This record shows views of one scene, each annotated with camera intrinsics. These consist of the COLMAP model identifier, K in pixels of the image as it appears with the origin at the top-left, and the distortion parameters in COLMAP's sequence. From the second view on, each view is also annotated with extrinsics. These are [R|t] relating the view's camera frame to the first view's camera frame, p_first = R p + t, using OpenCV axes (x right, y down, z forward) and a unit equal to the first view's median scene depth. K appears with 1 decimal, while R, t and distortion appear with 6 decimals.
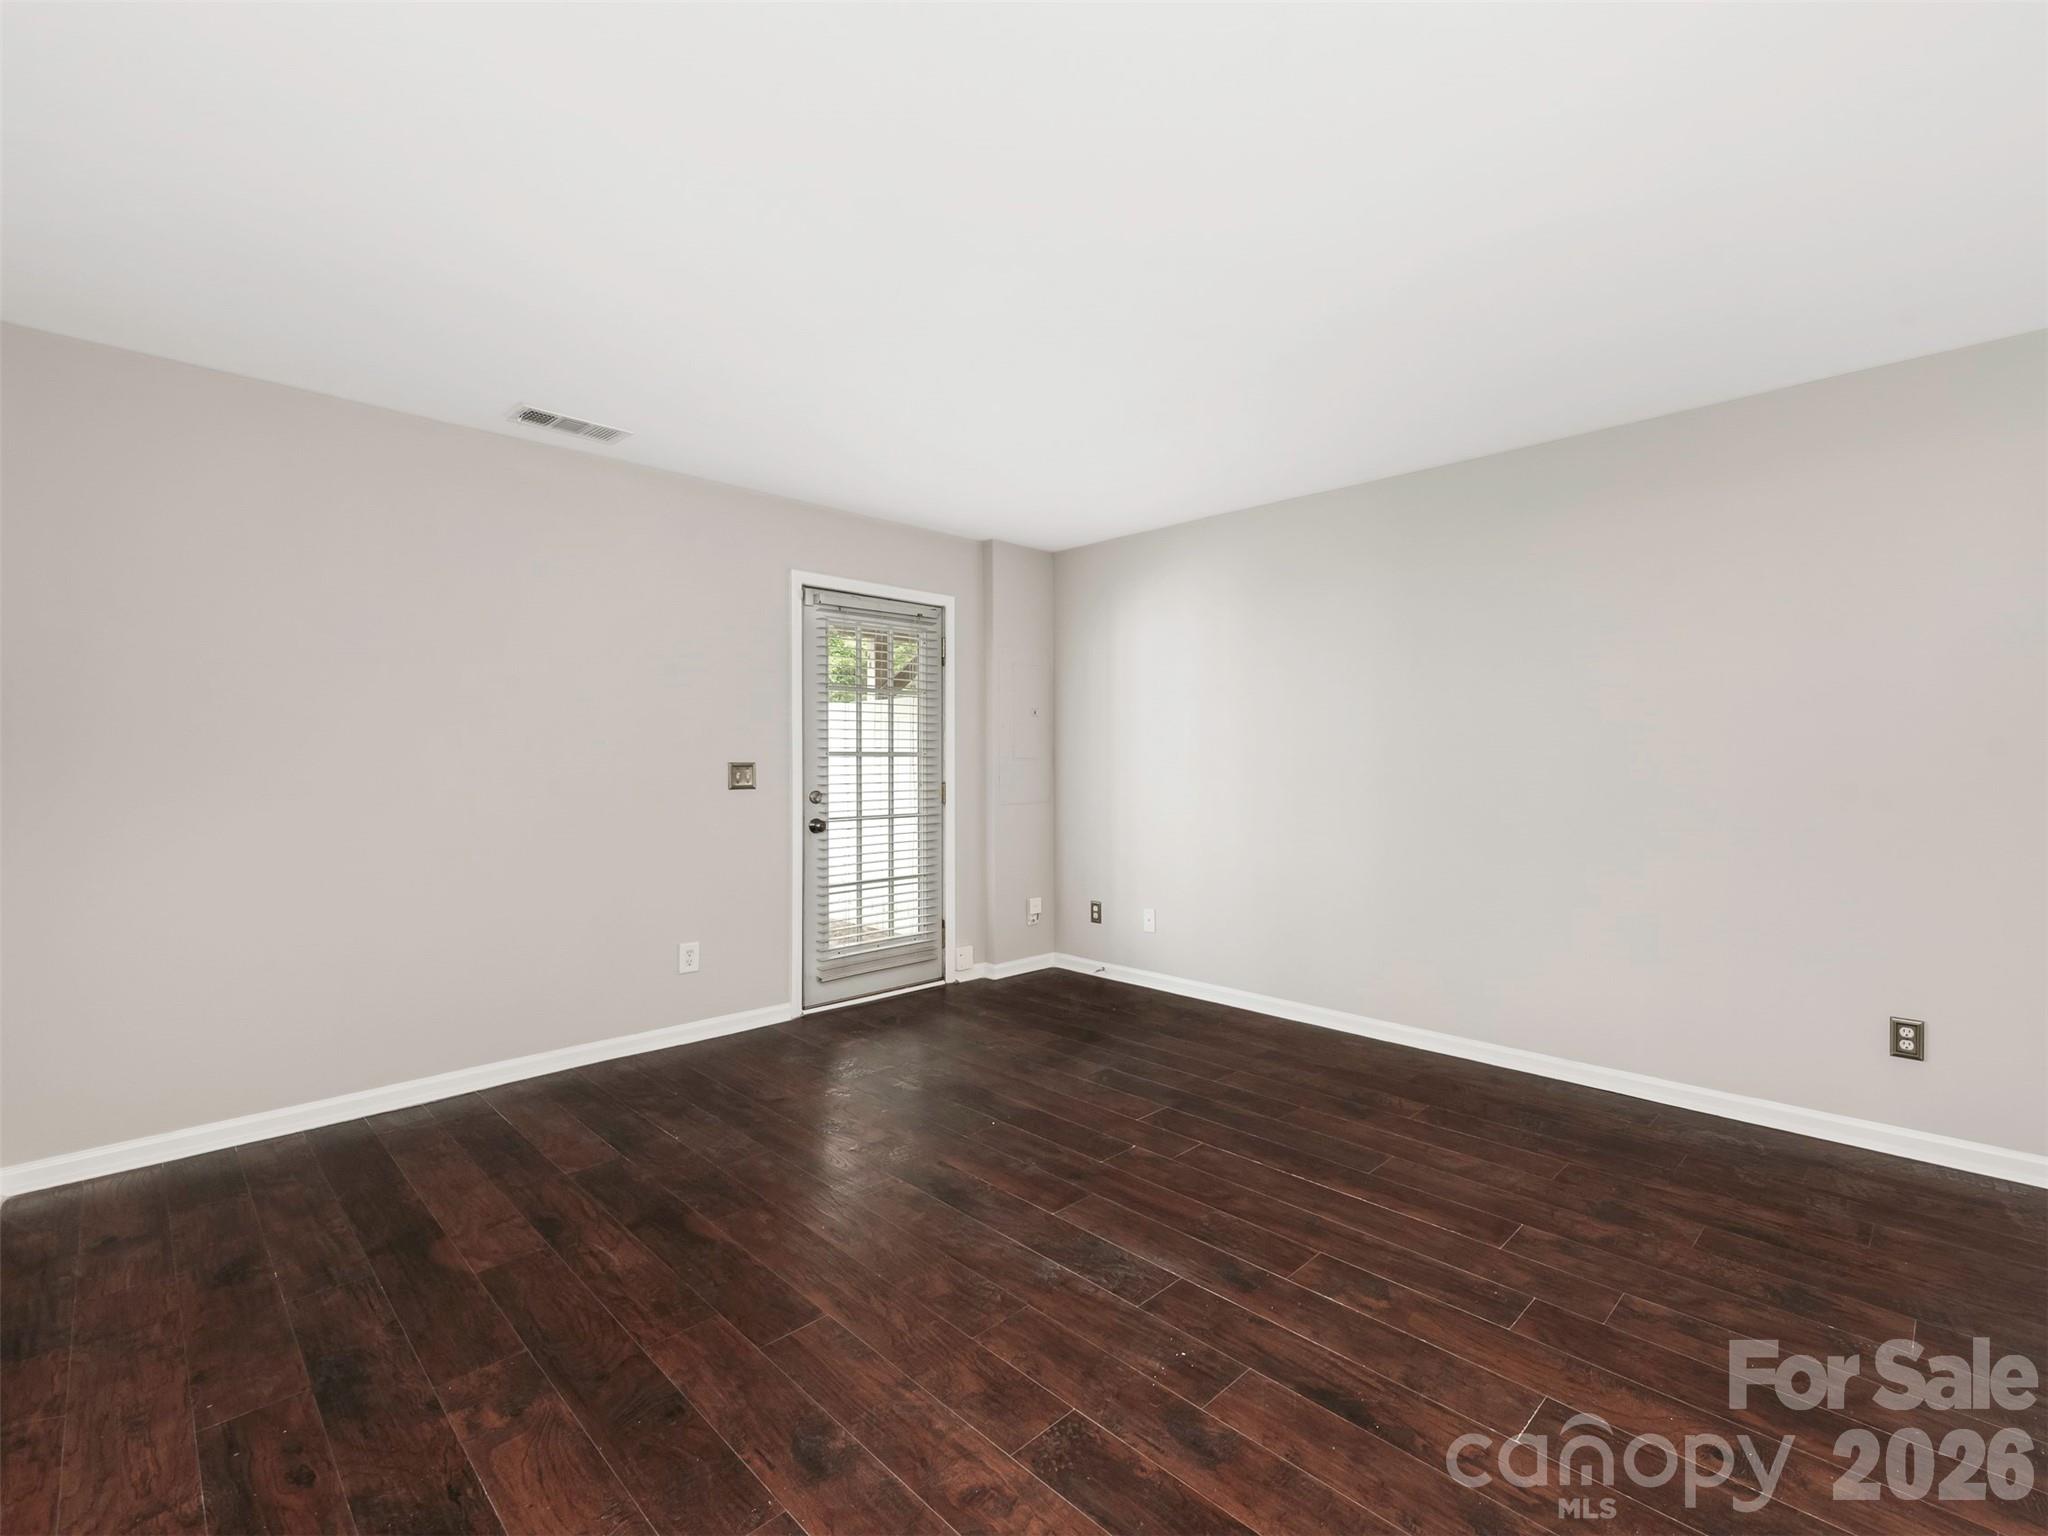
lens RADIAL K [[936.8, 0, 1038.6], [0, 936.8, 758.6], [0, 0, 1]] dist [0.013209, -0.000618]
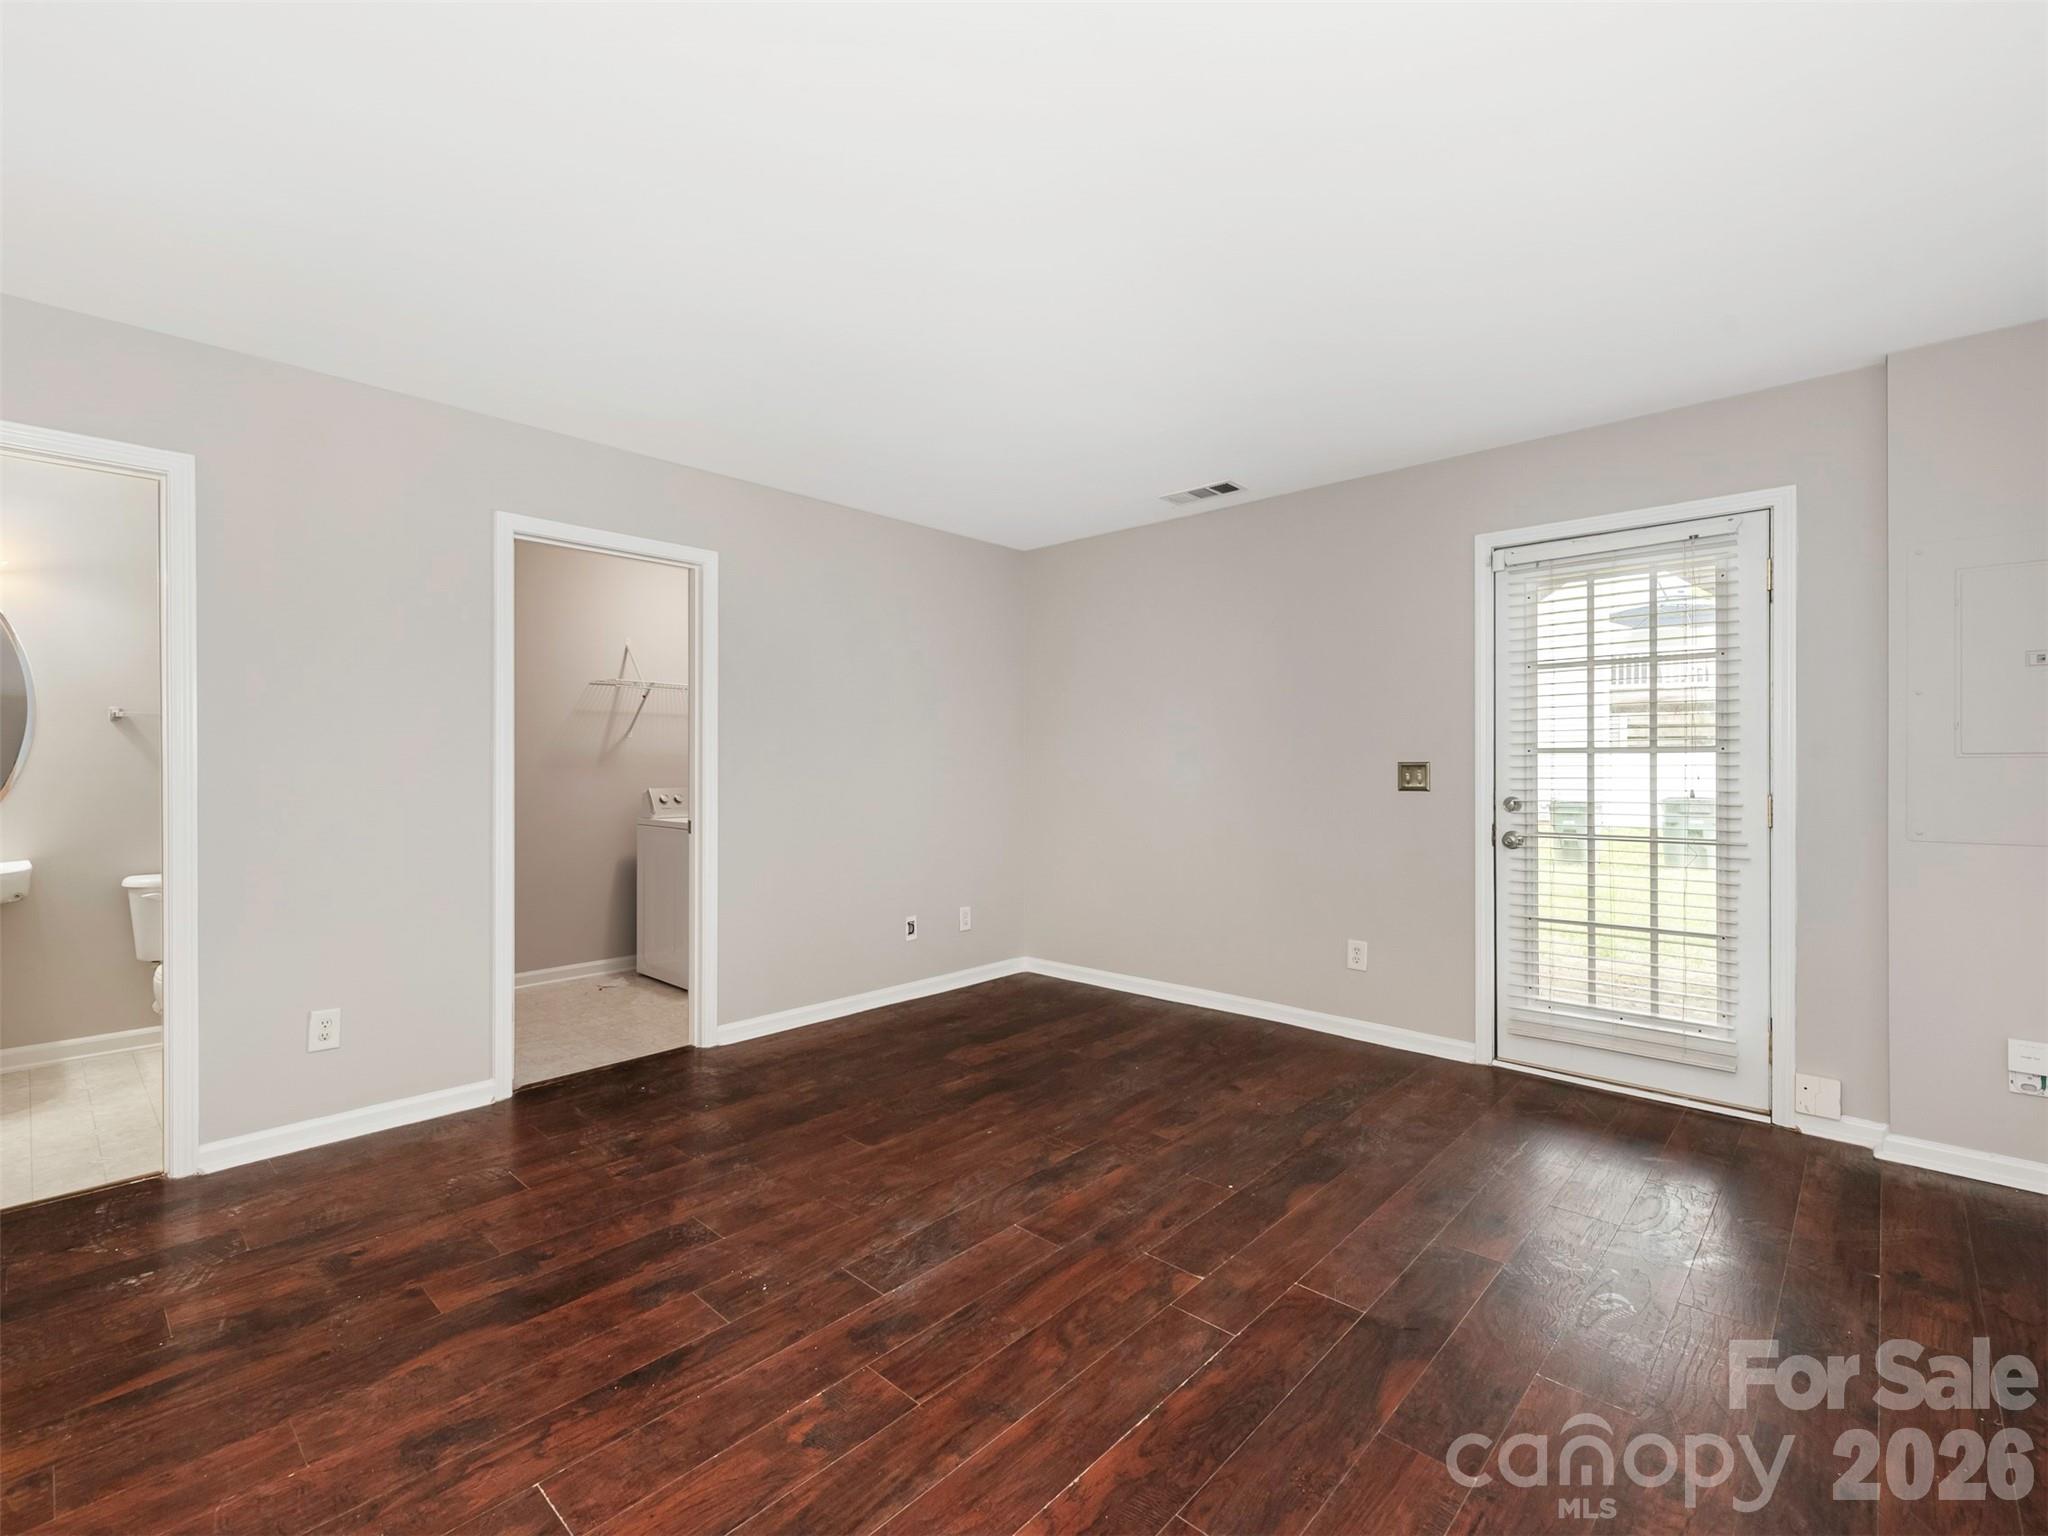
lens RADIAL K [[907.0, 0, 1015.3], [0, 907.0, 771.9], [0, 0, 1]] dist [0.017234, -0.000603]
pose [[0.028275, 0.011880, -0.999530, 0.817228], [0.006188, 0.999908, 0.012060, 0.000792], [0.999581, -0.006526, 0.028199, 0.832926]]
